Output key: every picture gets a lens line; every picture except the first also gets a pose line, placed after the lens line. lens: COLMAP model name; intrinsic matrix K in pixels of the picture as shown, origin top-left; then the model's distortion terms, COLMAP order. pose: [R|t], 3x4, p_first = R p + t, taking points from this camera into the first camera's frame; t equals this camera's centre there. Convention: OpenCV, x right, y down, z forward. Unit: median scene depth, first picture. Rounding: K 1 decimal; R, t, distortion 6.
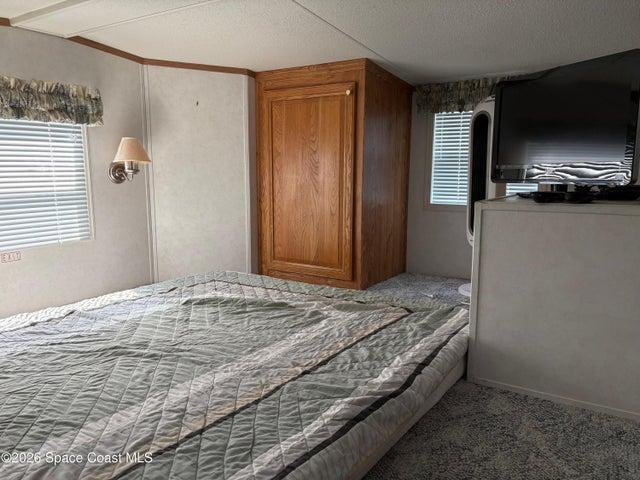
lens RADIAL K [[486.6, 0, 317.8], [0, 486.6, 242.6], [0, 0, 1]] dist [0.057468, -0.057932]
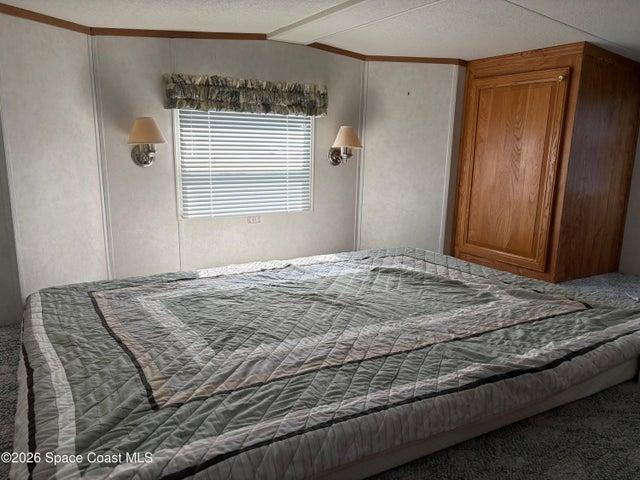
lens RADIAL K [[486.6, 0, 319.3], [0, 486.6, 243.4], [0, 0, 1]] dist [0.057468, -0.057932]
pose [[0.903795, 0.101959, -0.415642, 0.086428], [-0.084529, 0.994602, 0.060175, -0.000220], [0.419534, -0.019252, 0.907536, -0.113104]]
